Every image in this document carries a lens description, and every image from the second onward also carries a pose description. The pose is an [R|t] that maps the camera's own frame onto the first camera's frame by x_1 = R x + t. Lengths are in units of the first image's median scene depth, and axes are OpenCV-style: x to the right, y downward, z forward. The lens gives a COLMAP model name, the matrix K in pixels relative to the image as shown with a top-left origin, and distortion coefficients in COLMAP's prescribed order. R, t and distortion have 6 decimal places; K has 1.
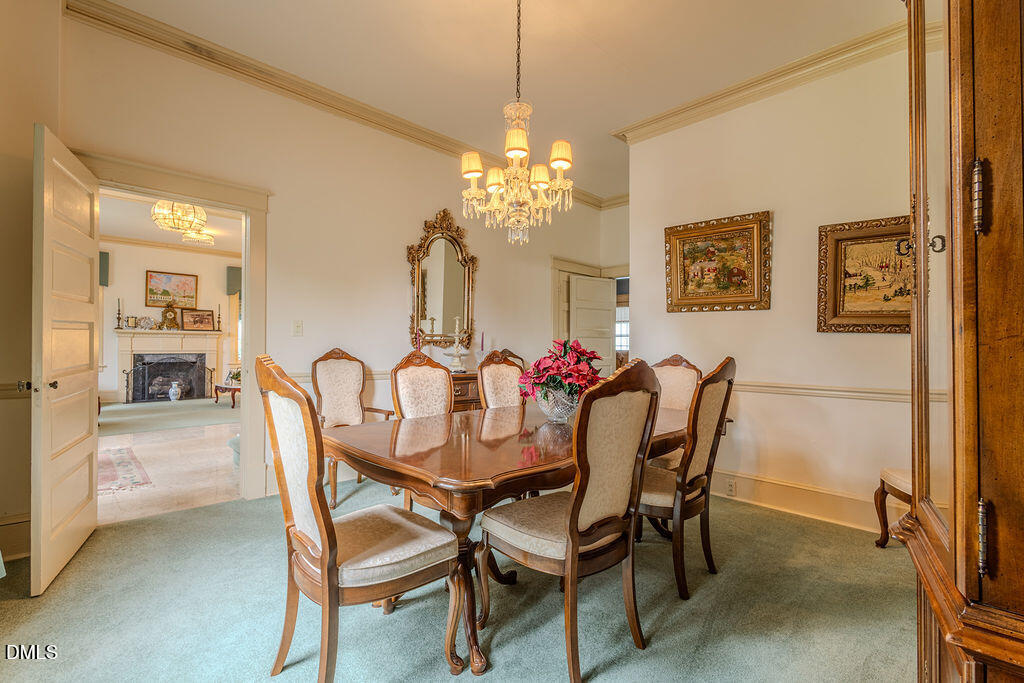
lens RADIAL K [[486.9, 0, 512.0], [0, 486.9, 341.5], [0, 0, 1]] dist [0.000677, 0.000033]
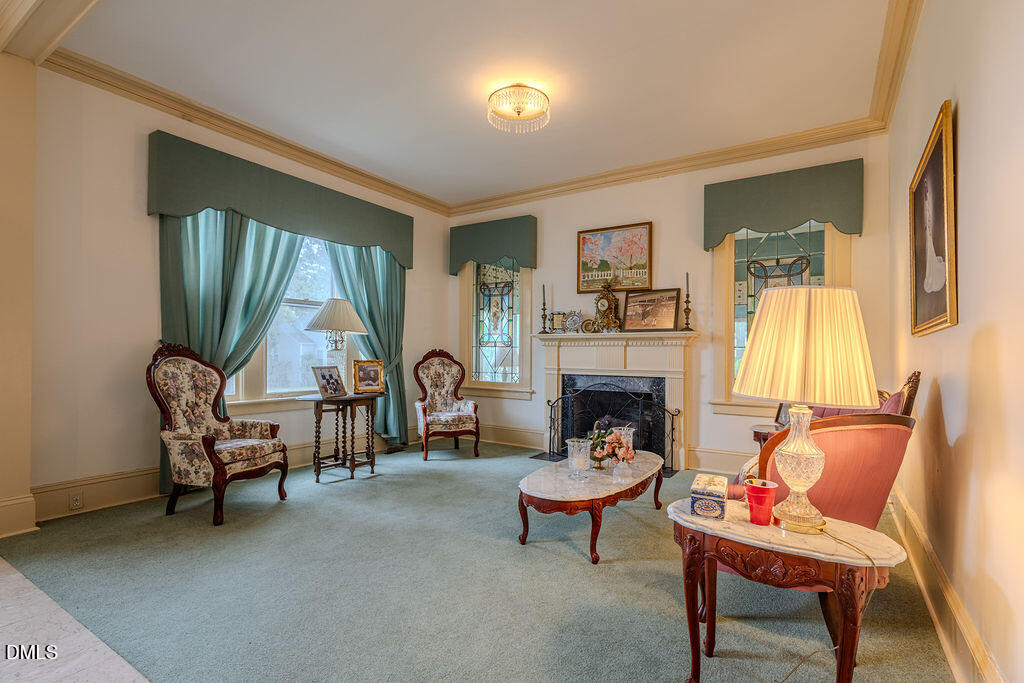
lens RADIAL K [[486.9, 0, 512.0], [0, 486.9, 341.5], [0, 0, 1]] dist [0.000677, 0.000033]
pose [[0.196833, -0.023210, -0.980162, -0.193276], [0.004387, 0.999731, -0.022792, -0.001463], [0.980427, 0.000187, 0.196882, 0.795217]]
